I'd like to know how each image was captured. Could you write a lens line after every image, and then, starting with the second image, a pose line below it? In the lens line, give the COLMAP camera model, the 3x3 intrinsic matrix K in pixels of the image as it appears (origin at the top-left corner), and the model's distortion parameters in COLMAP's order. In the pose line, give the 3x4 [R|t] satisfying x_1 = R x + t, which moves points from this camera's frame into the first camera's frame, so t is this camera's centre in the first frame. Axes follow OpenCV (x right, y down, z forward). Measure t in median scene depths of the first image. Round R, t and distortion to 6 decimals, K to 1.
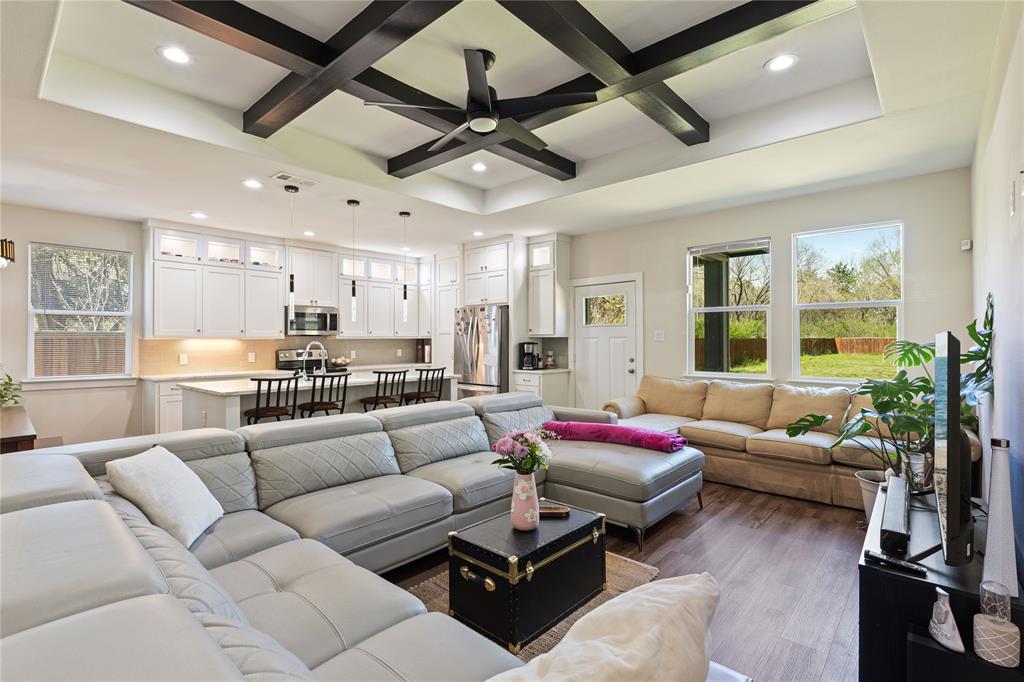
lens RADIAL K [[487.3, 0, 513.8], [0, 487.3, 340.5], [0, 0, 1]] dist [-0.010982, 0.000538]
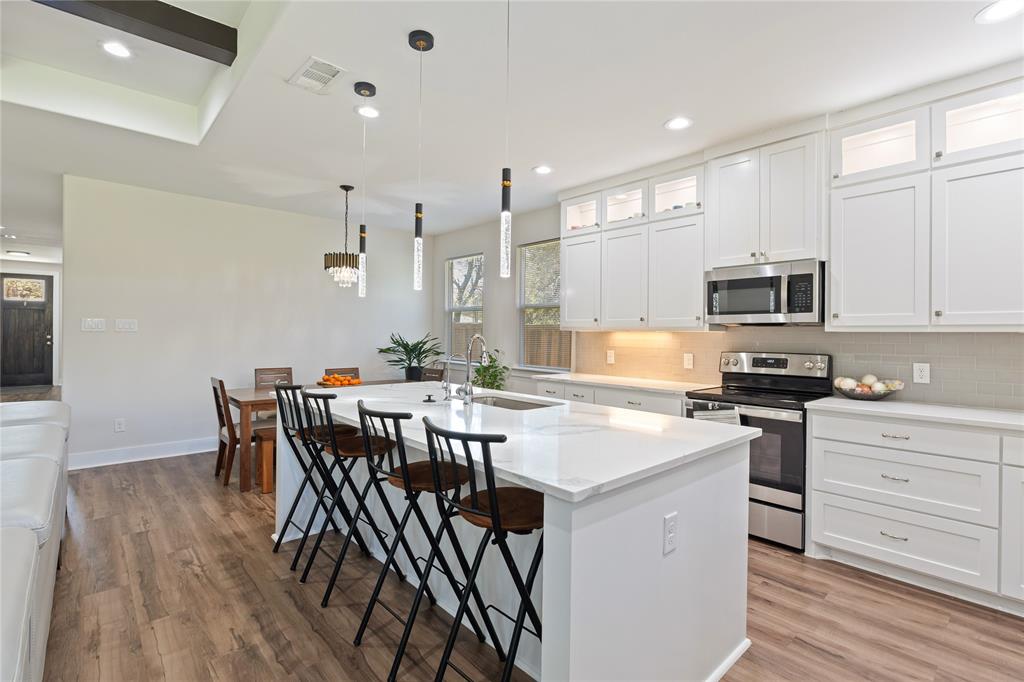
lens RADIAL K [[487.3, 0, 519.9], [0, 487.3, 331.5], [0, 0, 1]] dist [-0.010982, 0.000538]
pose [[-0.112422, -0.007183, -0.993635, 0.100237], [-0.014007, 0.999886, -0.005643, 0.003351], [0.993562, 0.013283, -0.112510, 0.871916]]
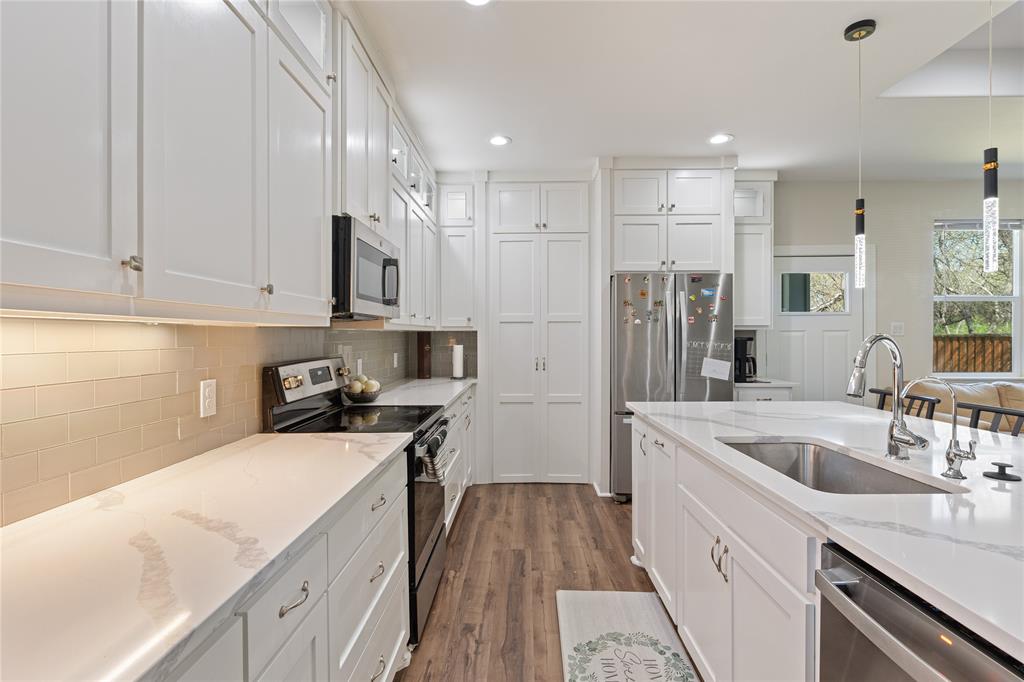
lens RADIAL K [[487.3, 0, 511.6], [0, 487.3, 340.2], [0, 0, 1]] dist [-0.010982, 0.000538]
pose [[0.765276, -0.001561, 0.643701, -0.594434], [-0.001325, 0.999991, 0.004001, 0.004133], [-0.643701, -0.003915, 0.765267, 0.722975]]
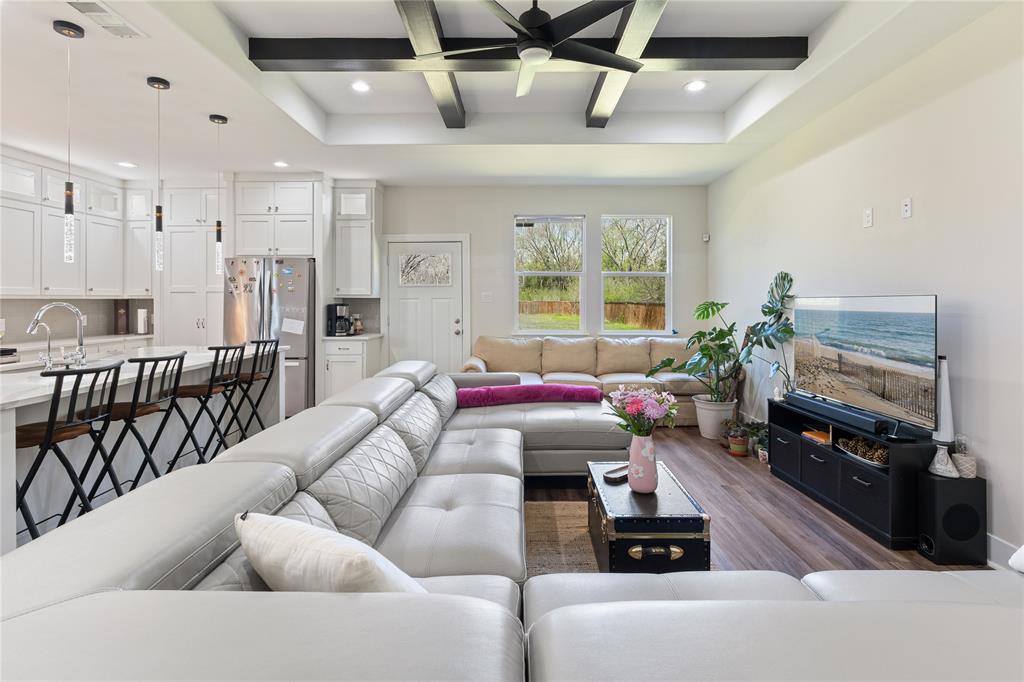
lens RADIAL K [[487.3, 0, 523.2], [0, 487.3, 302.5], [0, 0, 1]] dist [-0.010982, 0.000538]
pose [[0.739891, 0.000194, 0.672726, -0.304835], [0.000465, 1.000000, -0.000799, 0.002287], [-0.672726, 0.000904, 0.739891, 0.162539]]
